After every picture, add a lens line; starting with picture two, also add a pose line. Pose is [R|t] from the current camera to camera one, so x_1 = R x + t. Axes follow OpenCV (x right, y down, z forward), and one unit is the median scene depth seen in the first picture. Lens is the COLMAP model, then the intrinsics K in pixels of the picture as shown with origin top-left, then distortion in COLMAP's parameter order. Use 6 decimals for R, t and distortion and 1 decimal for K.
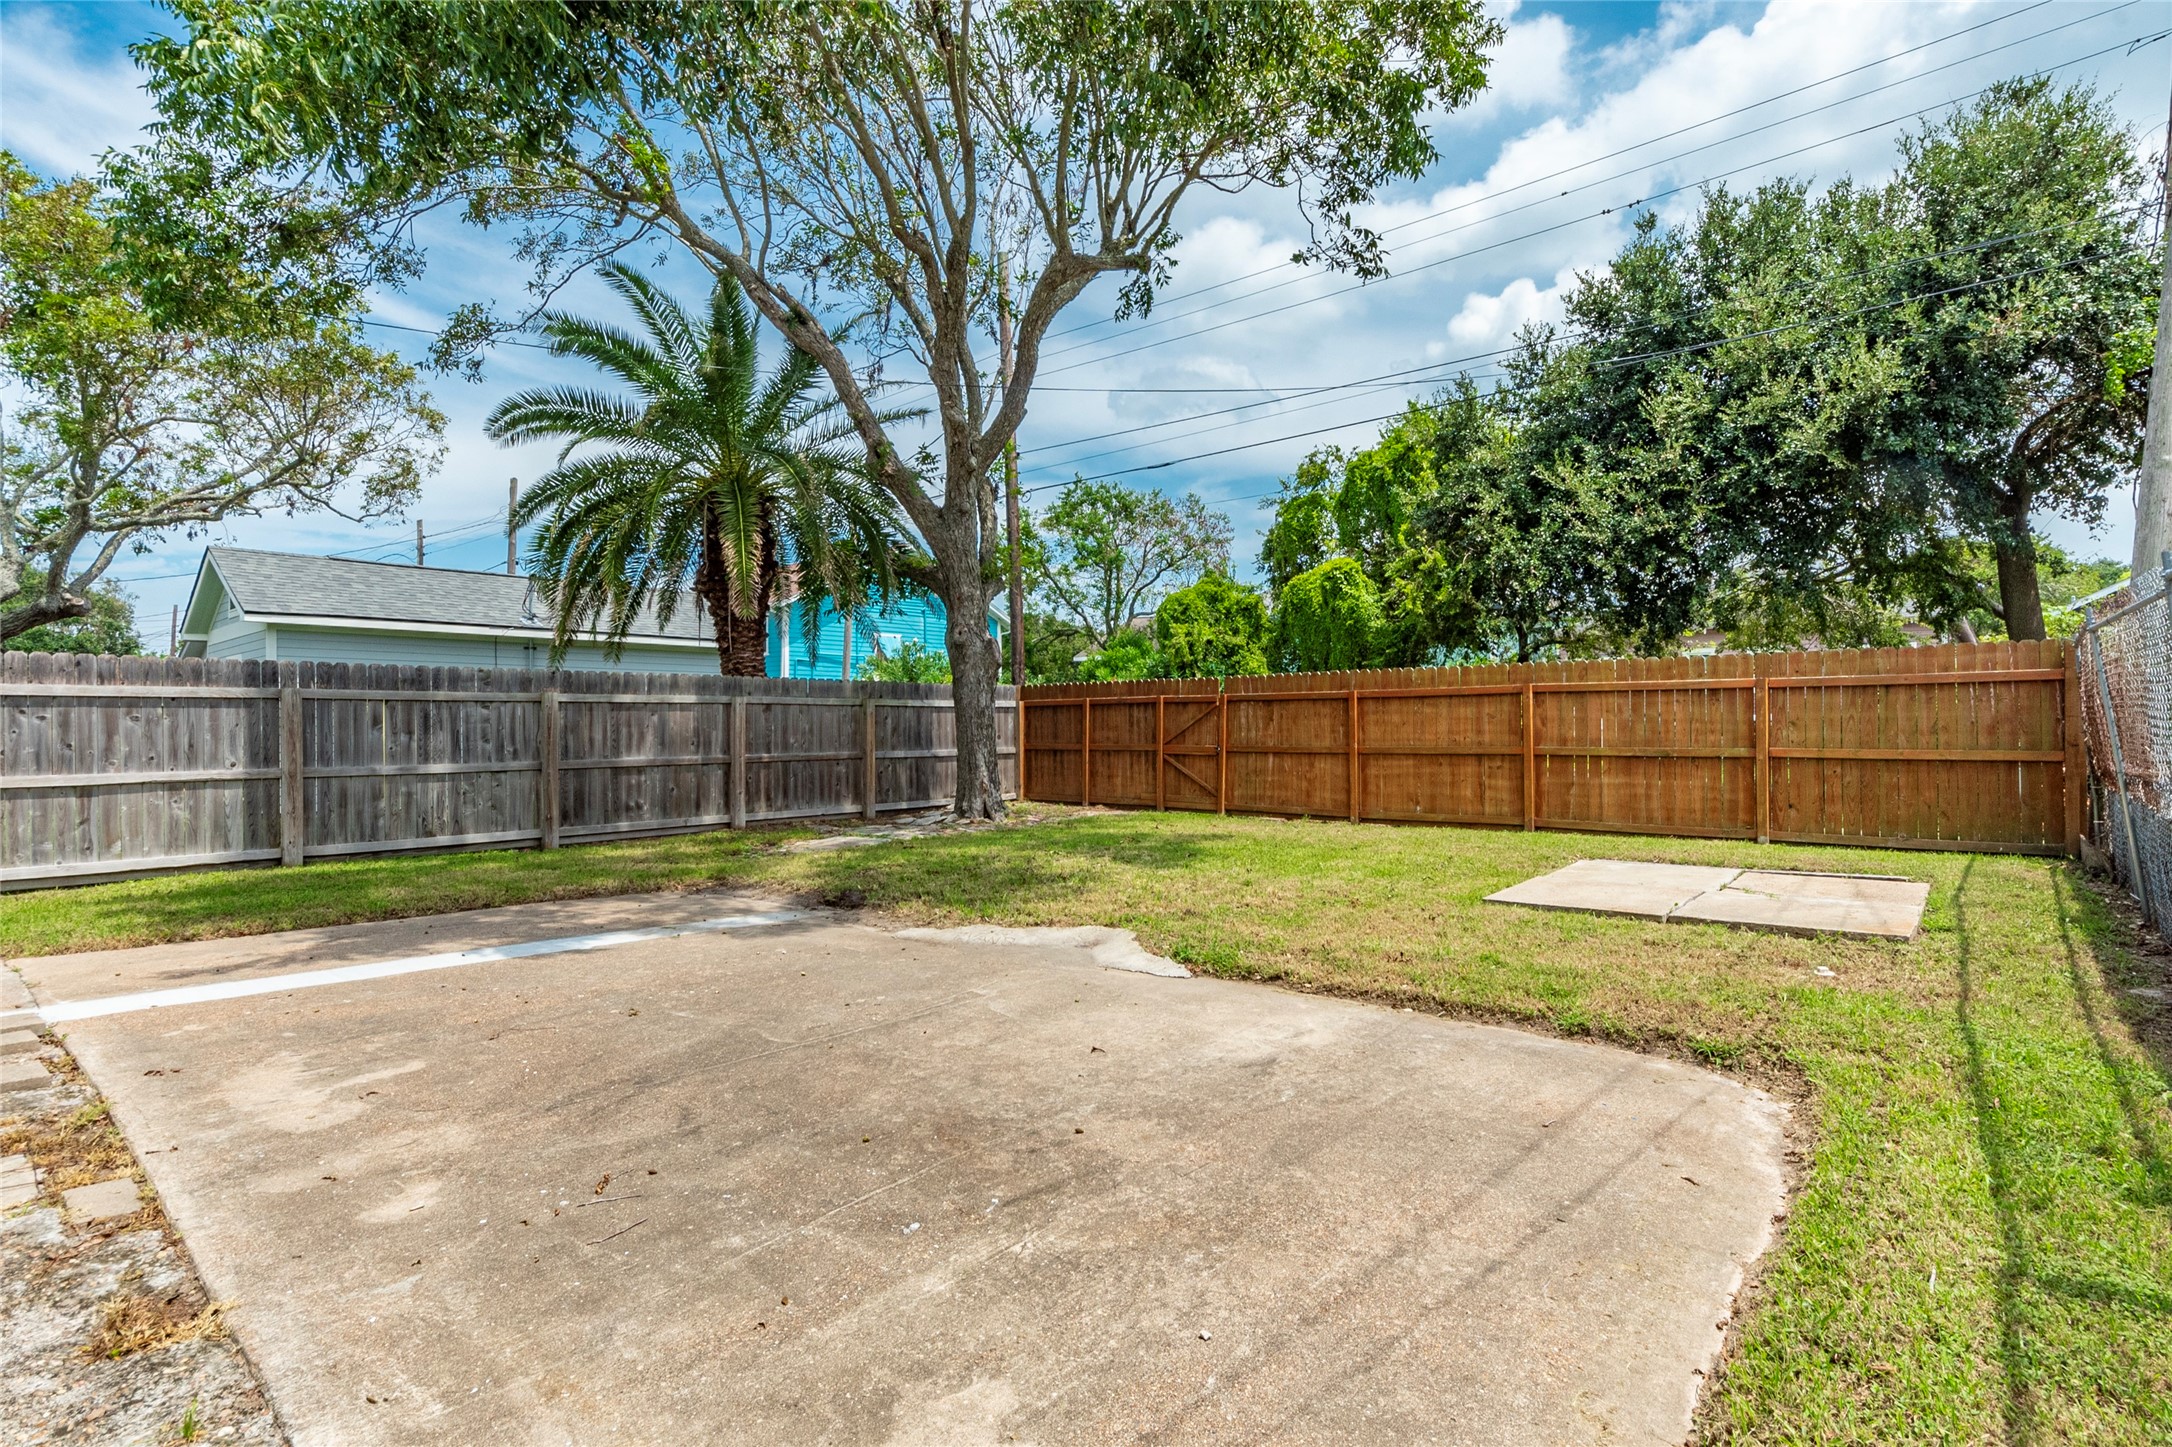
lens RADIAL K [[1011.8, 0, 1086.0], [0, 1011.8, 723.5], [0, 0, 1]] dist [0.000953, 0.000335]
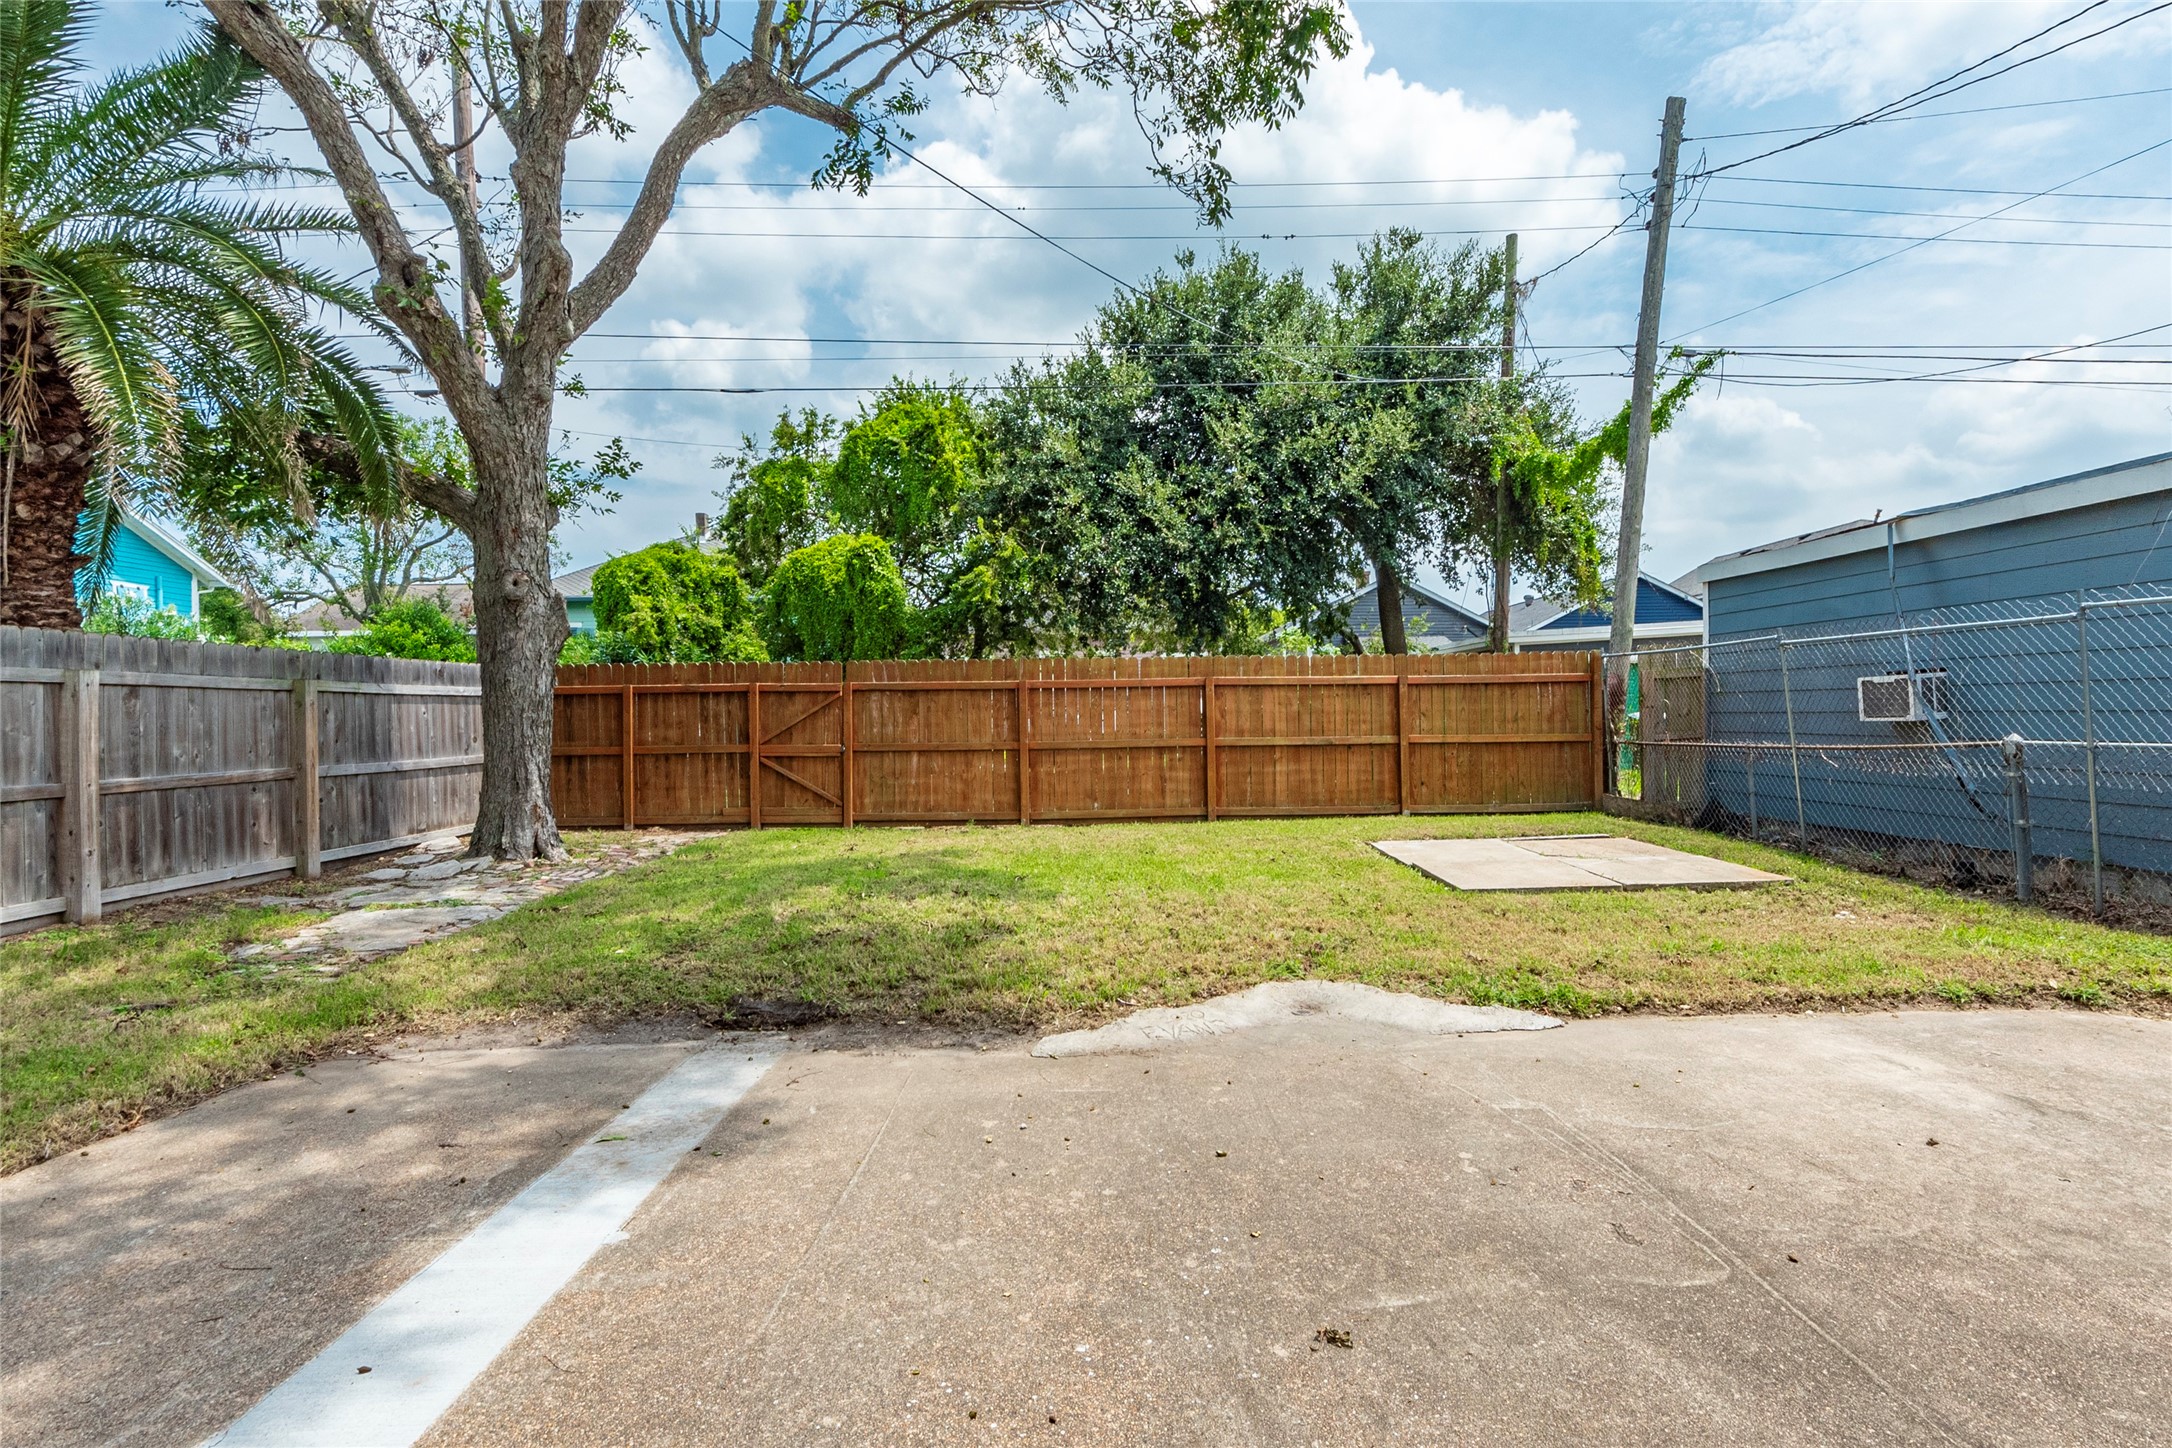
lens RADIAL K [[1028.7, 0, 1085.0], [0, 1028.7, 739.0], [0, 0, 1]] dist [-0.001244, -0.000106]
pose [[0.757557, -0.017791, 0.652527, -0.292059], [0.005358, 0.999764, 0.021037, 0.000674], [-0.652747, -0.012441, 0.757474, 0.252356]]
